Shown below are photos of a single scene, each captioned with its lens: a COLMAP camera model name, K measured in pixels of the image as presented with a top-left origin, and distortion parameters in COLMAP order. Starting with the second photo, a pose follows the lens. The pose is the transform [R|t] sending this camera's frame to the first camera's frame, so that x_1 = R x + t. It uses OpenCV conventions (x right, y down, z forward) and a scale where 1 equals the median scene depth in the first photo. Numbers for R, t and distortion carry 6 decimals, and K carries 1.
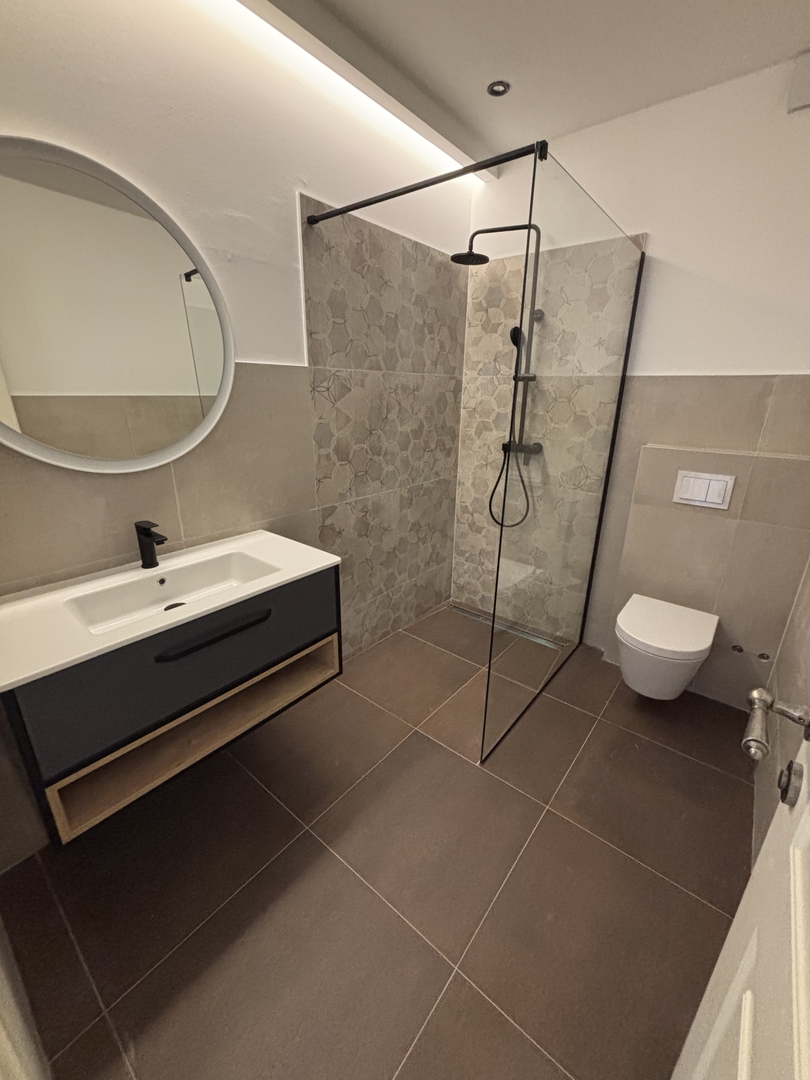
lens RADIAL K [[437.3, 0, 405.1], [0, 437.3, 539.1], [0, 0, 1]] dist [0.002852, -0.000453]
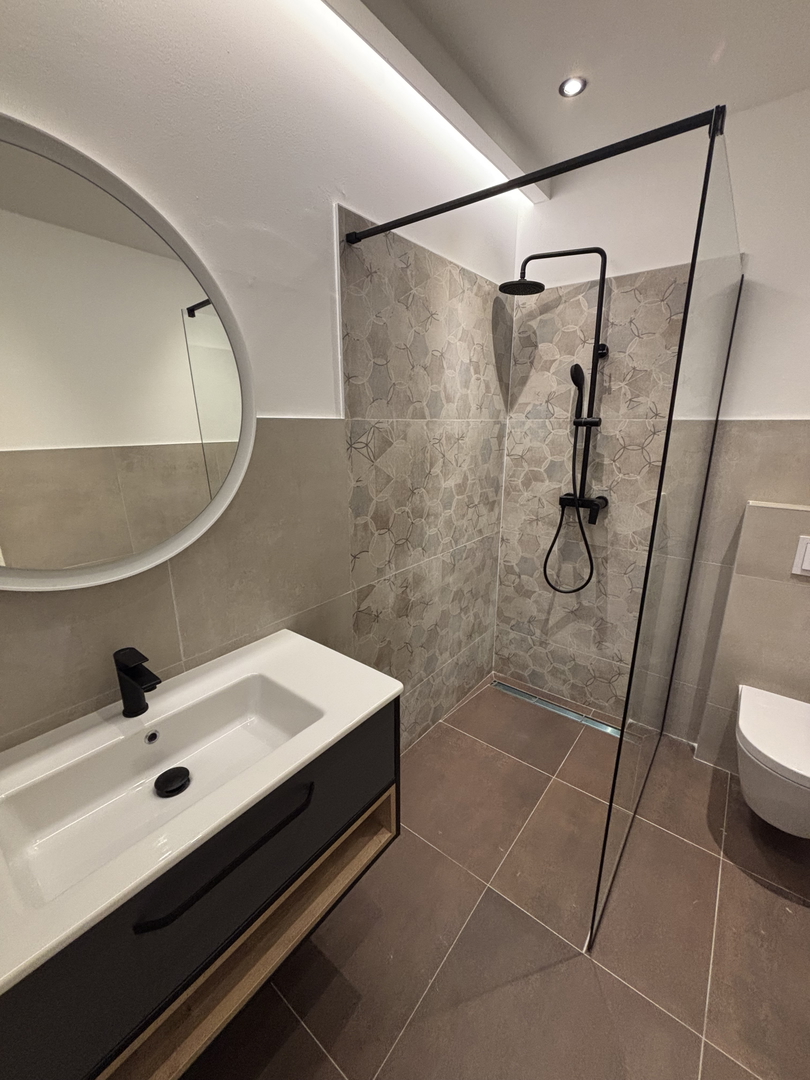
lens RADIAL K [[437.3, 0, 405.9], [0, 437.3, 541.3], [0, 0, 1]] dist [0.002852, -0.000453]
pose [[0.999825, -0.016117, 0.009526, -0.099078], [0.016660, 0.998059, -0.060001, -0.100954], [-0.008540, 0.060149, 0.998153, 0.183494]]
